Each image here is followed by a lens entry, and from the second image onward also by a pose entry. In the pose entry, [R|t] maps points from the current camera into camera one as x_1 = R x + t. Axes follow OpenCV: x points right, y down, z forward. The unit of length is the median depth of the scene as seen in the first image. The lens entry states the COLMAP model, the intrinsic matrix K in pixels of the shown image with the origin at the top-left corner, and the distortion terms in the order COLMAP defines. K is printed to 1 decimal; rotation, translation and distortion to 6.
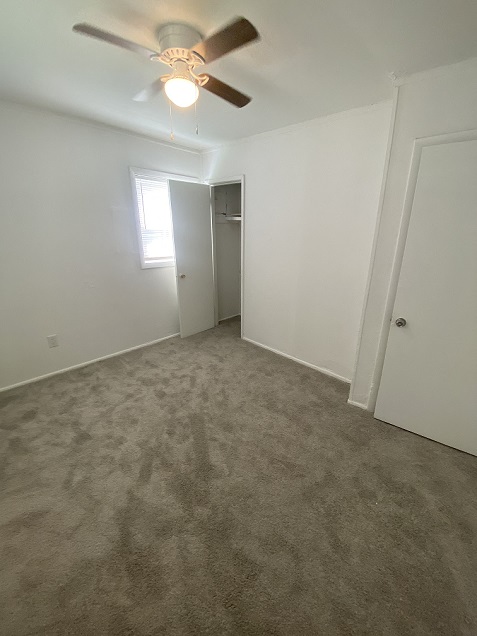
lens RADIAL K [[257.3, 0, 239.7], [0, 257.3, 320.6], [0, 0, 1]] dist [-0.021007, -0.002409]
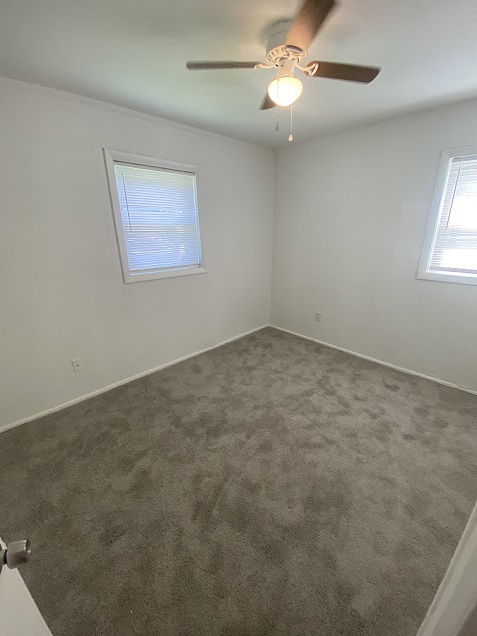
lens RADIAL K [[257.3, 0, 241.0], [0, 257.3, 316.2], [0, 0, 1]] dist [-0.021007, -0.002409]
pose [[-0.072115, 0.301929, -0.950599, 0.564199], [-0.324565, 0.894103, 0.308607, -0.204617], [0.943110, 0.330786, 0.033518, 0.619456]]
